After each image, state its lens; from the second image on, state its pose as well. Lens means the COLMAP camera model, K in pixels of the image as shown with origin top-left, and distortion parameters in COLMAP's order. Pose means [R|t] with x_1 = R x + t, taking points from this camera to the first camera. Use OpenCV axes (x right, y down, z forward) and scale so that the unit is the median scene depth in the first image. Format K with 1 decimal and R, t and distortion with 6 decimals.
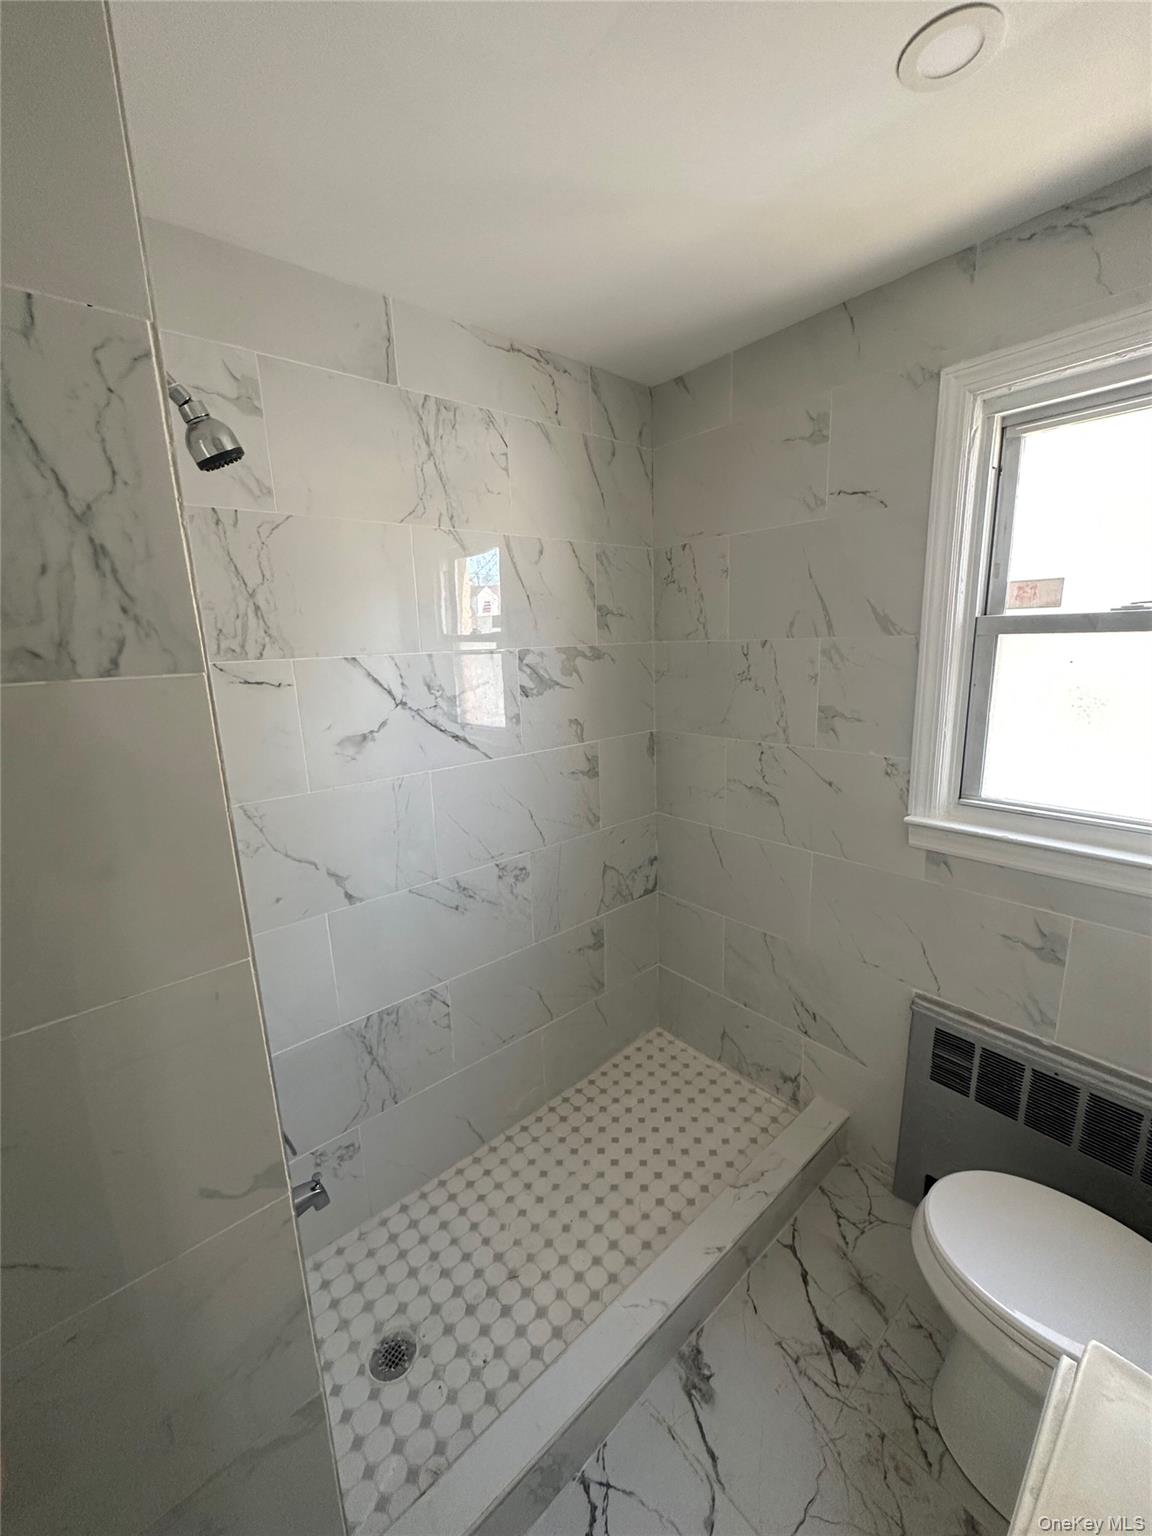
lens RADIAL K [[612.8, 0, 573.0], [0, 612.8, 766.6], [0, 0, 1]] dist [0.002036, -0.000112]
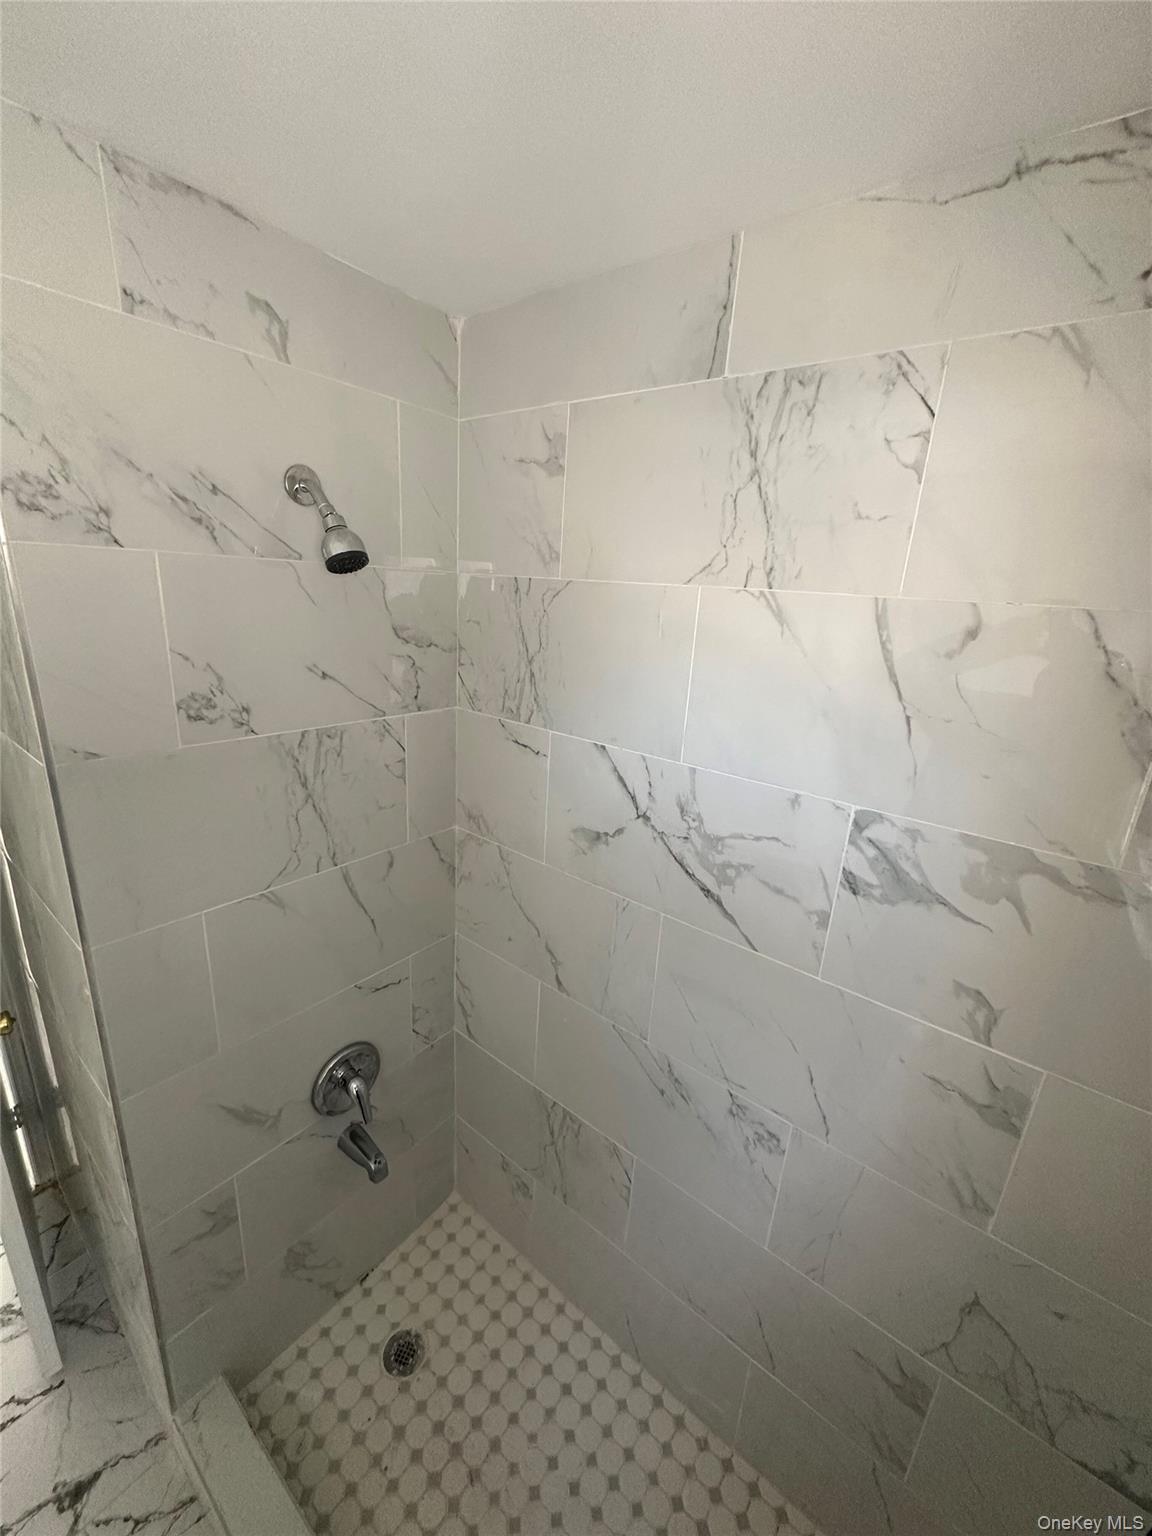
lens RADIAL K [[612.8, 0, 574.0], [0, 612.8, 769.6], [0, 0, 1]] dist [0.002036, -0.000112]
pose [[0.196907, 0.327234, -0.924200, 0.388078], [-0.267110, 0.924901, 0.270573, -0.338808], [0.943335, 0.193585, 0.269527, 0.695462]]
